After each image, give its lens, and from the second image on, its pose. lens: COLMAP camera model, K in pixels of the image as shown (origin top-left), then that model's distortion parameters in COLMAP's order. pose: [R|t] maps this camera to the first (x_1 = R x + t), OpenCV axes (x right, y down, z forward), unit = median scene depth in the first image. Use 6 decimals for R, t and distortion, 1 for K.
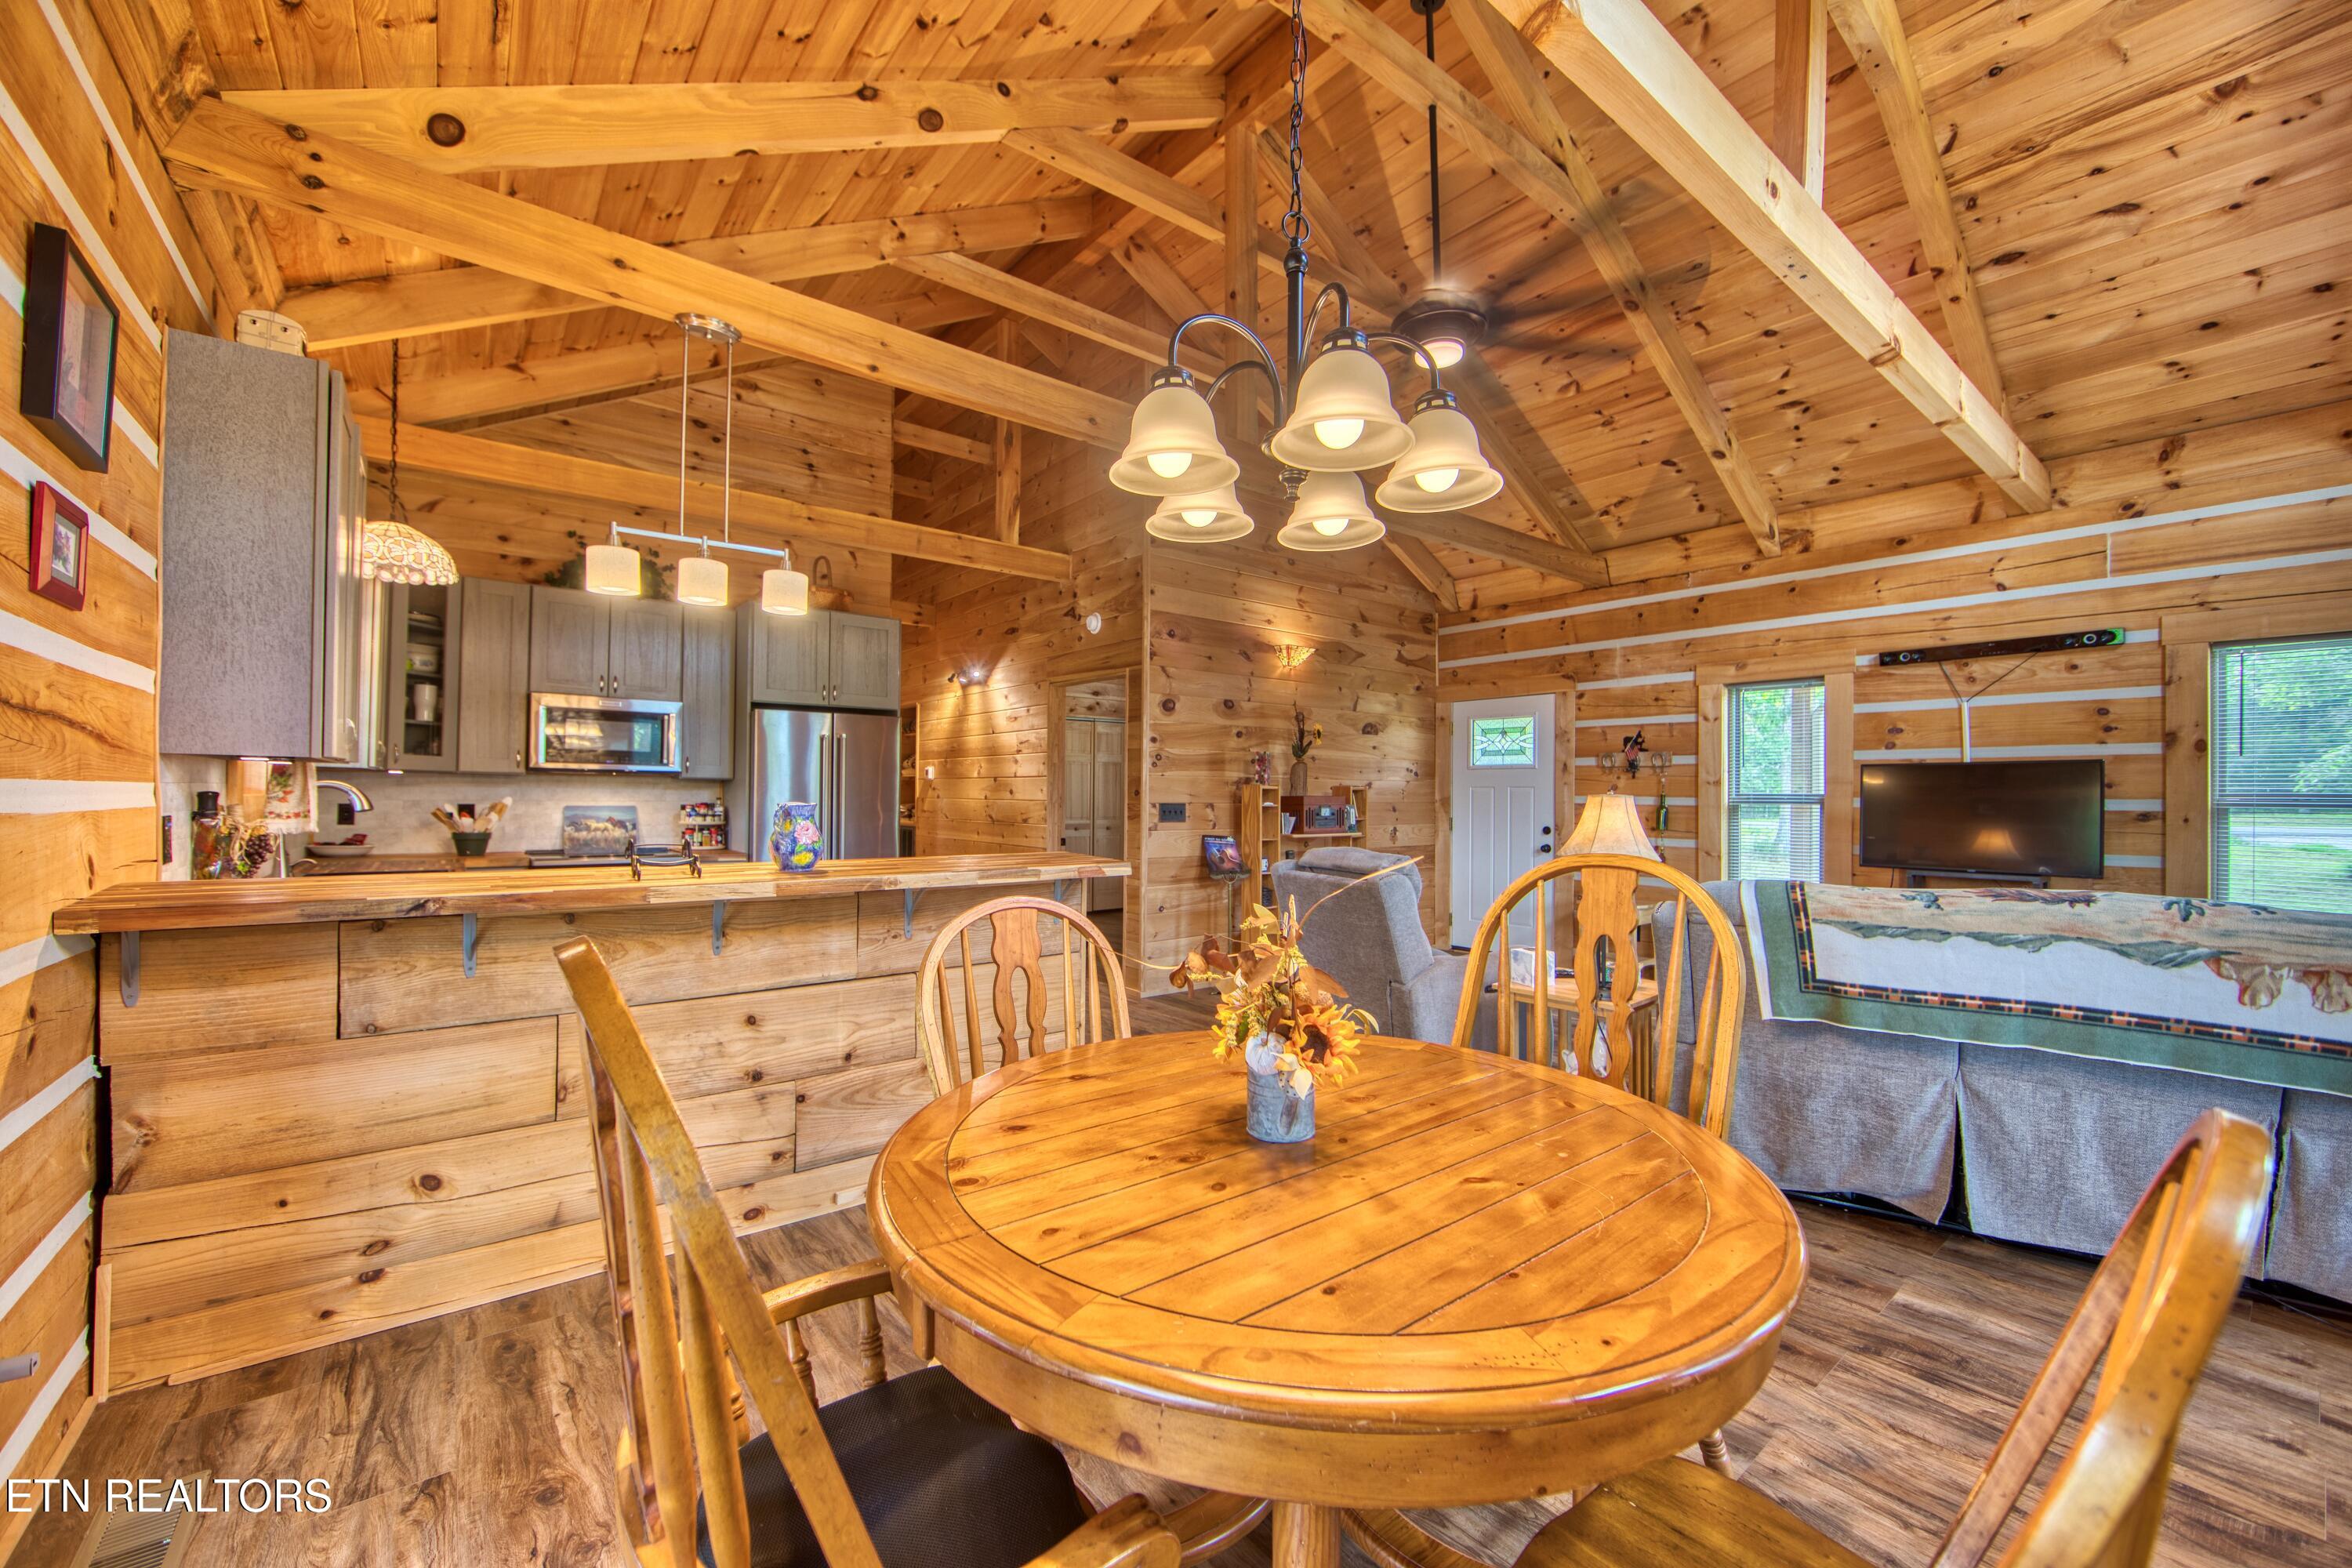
lens RADIAL K [[924.1, 0, 1177.4], [0, 924.1, 791.2], [0, 0, 1]] dist [-0.014680, 0.003405]
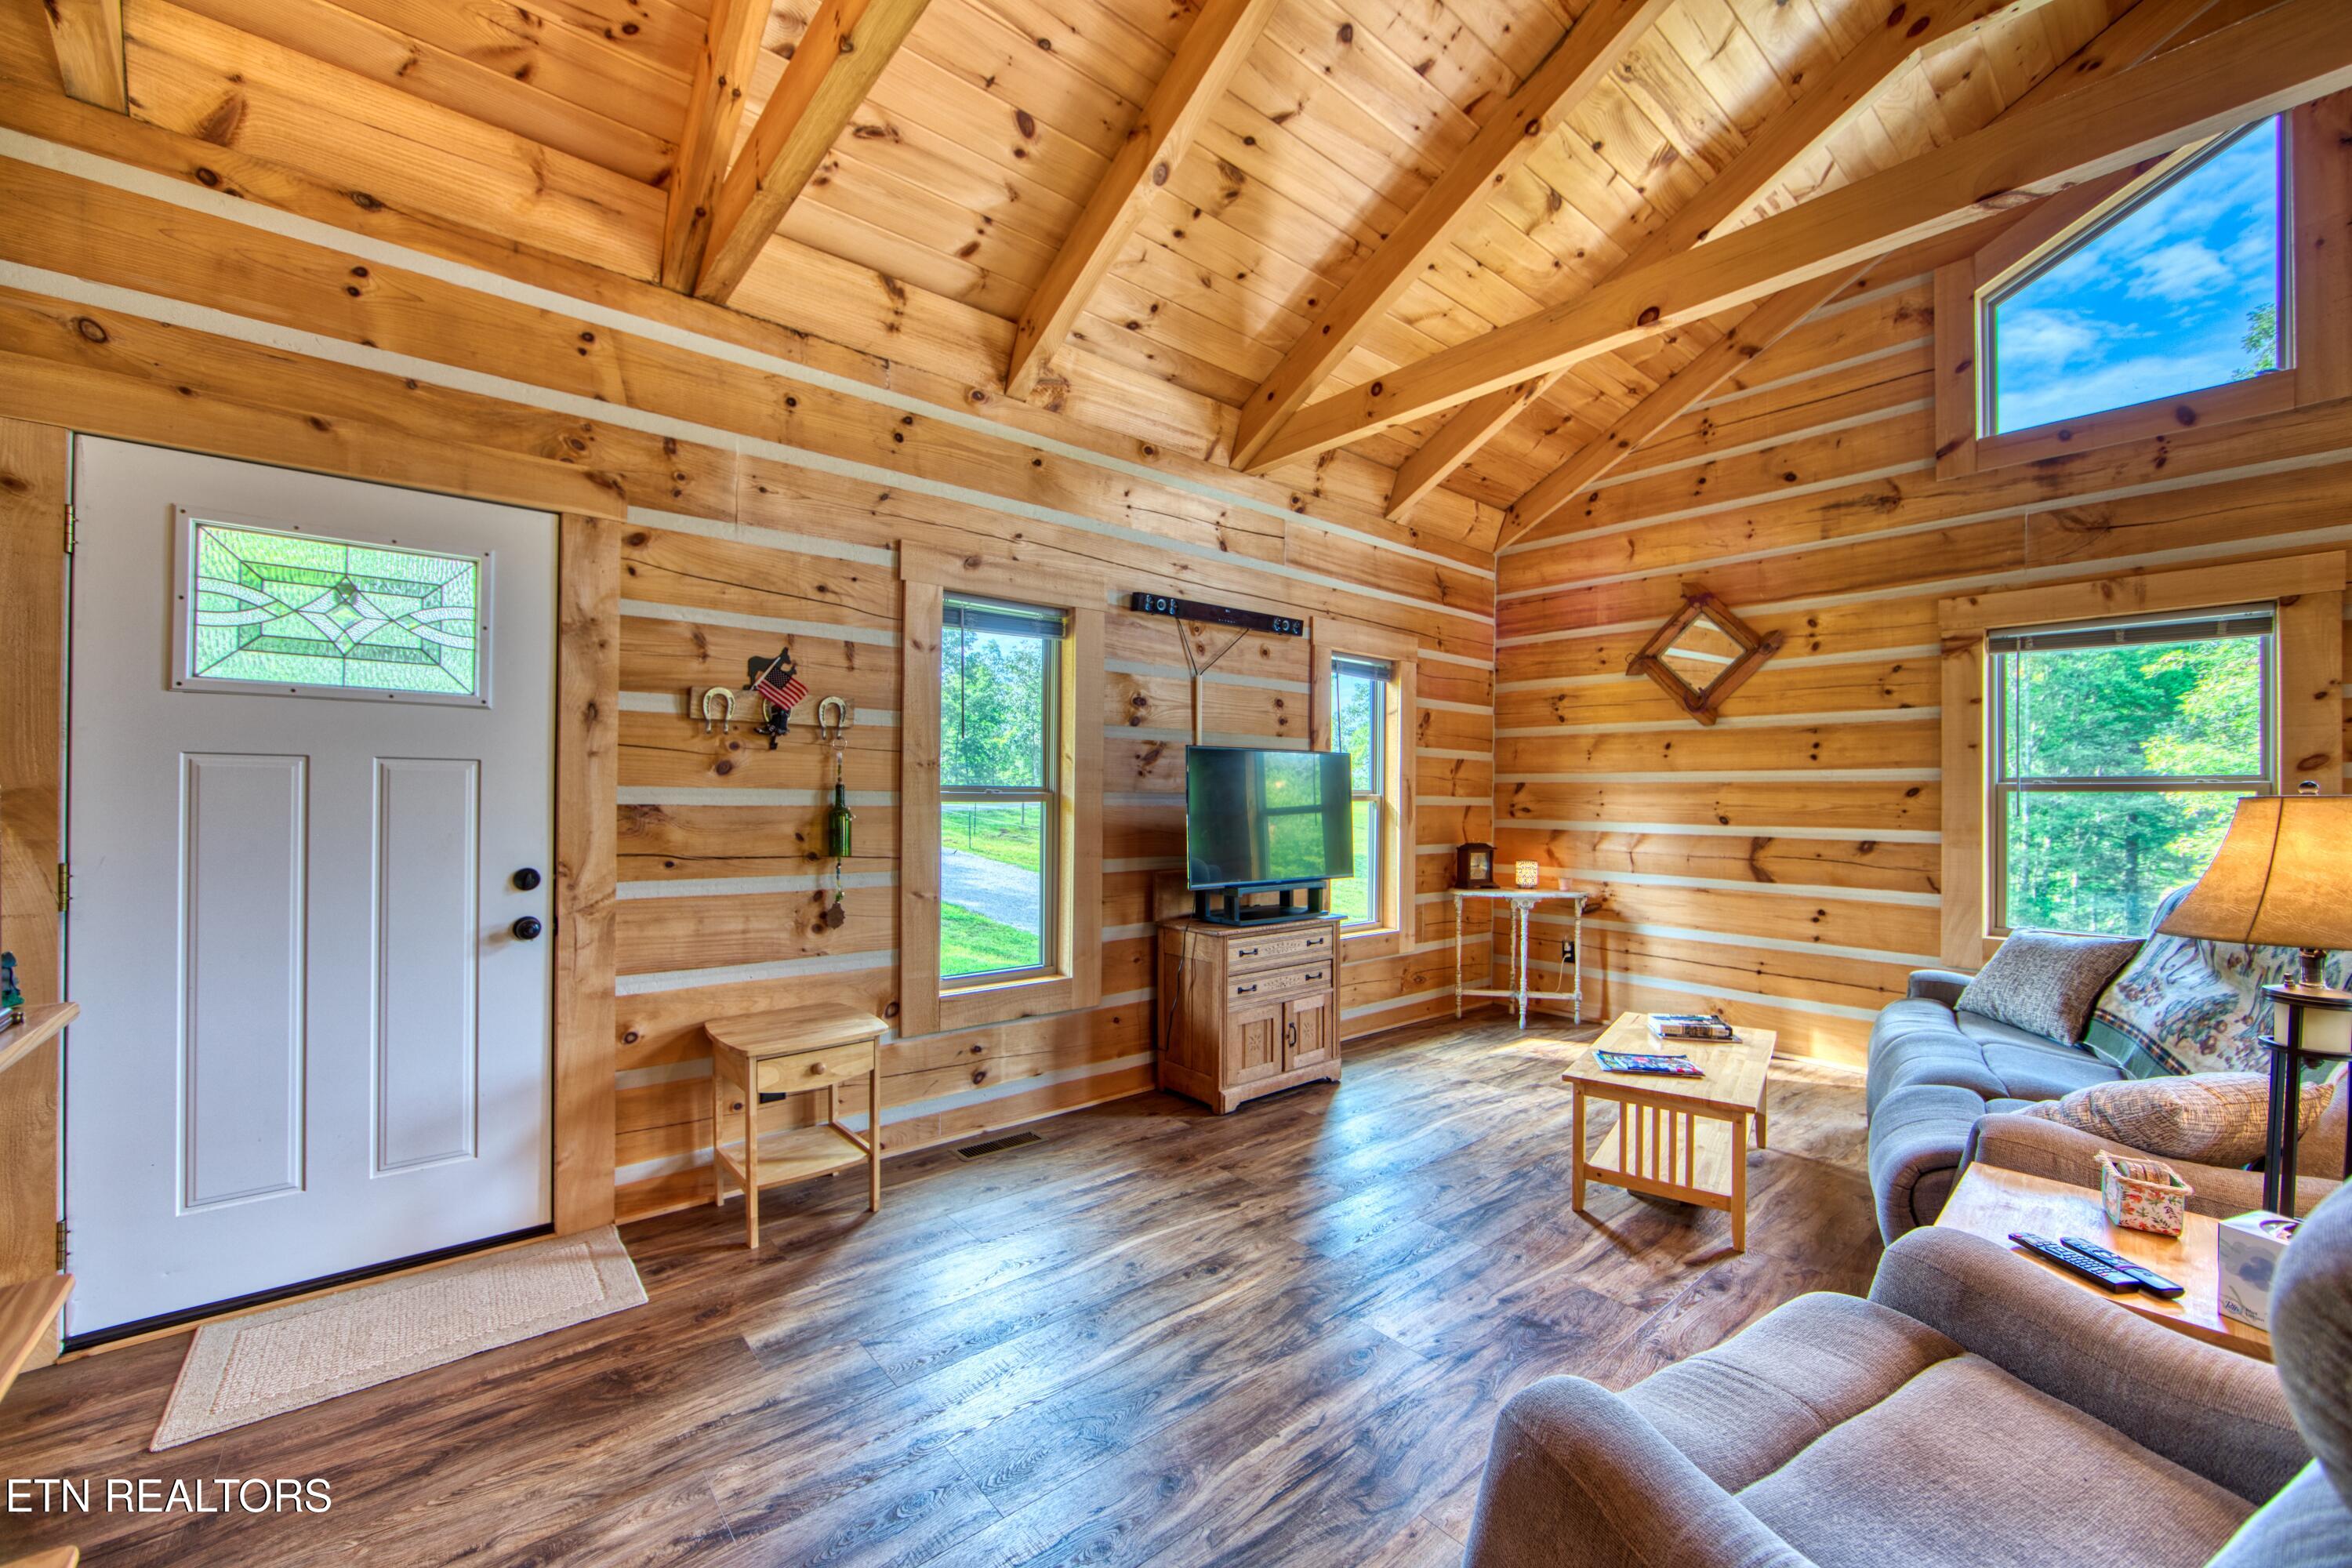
lens RADIAL K [[924.1, 0, 1177.4], [0, 924.1, 791.2], [0, 0, 1]] dist [-0.014680, 0.003405]
pose [[-0.029011, -0.001169, 0.999578, 0.041385], [-0.010915, 0.999940, 0.000853, 0.006554], [-0.999520, -0.010885, -0.029022, 1.190872]]
